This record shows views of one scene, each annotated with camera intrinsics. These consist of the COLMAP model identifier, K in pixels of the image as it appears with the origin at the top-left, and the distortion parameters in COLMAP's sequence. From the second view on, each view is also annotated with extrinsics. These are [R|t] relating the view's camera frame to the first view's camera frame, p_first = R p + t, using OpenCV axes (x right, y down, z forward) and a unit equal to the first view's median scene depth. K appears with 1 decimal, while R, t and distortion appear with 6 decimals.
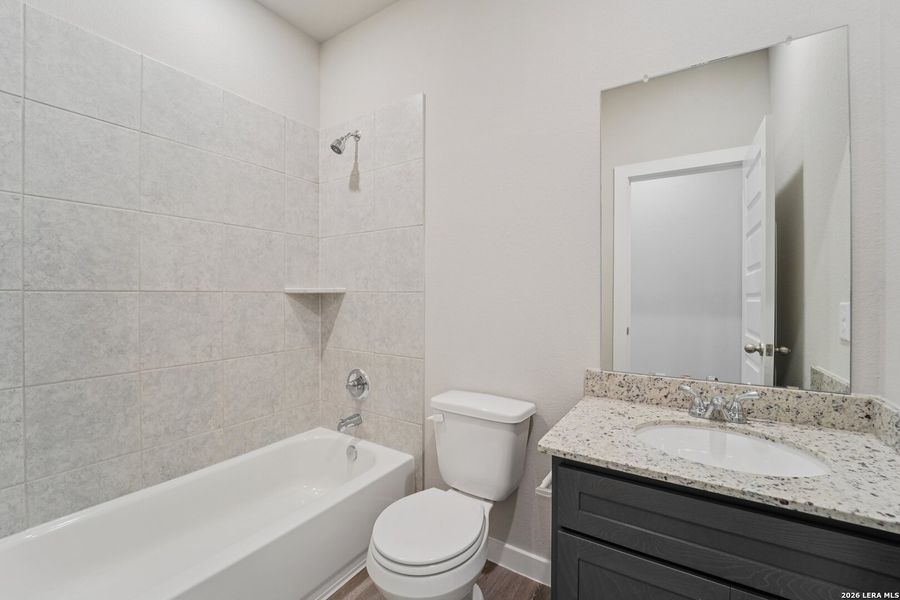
lens RADIAL K [[363.2, 0, 460.7], [0, 363.2, 307.2], [0, 0, 1]] dist [-0.033220, -0.000021]
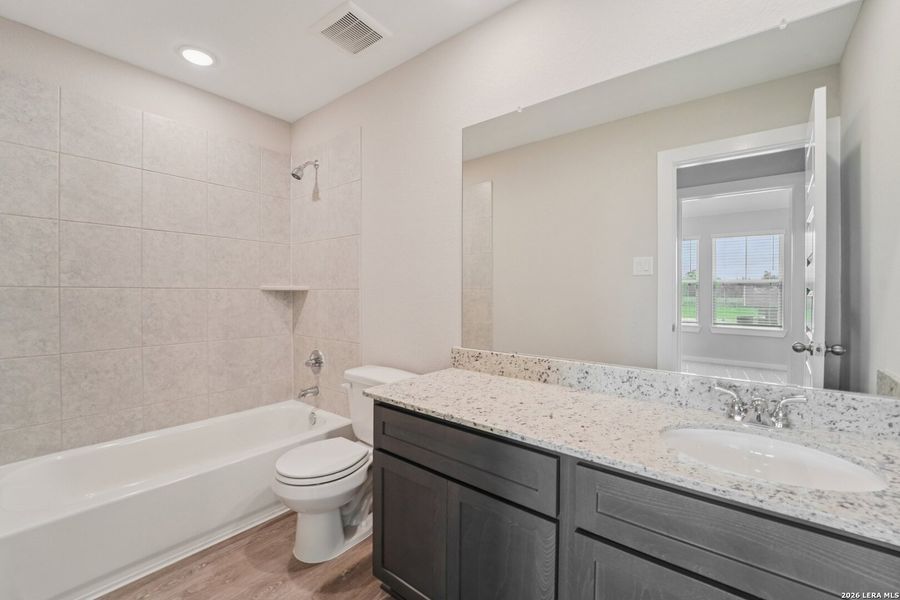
lens RADIAL K [[369.2, 0, 453.9], [0, 369.2, 300.2], [0, 0, 1]] dist [-0.001991, 0.000207]
pose [[0.991951, -0.006747, -0.126441, 0.347642], [0.005458, 0.999930, -0.010543, 0.012614], [0.126503, 0.009768, 0.991918, -0.203290]]
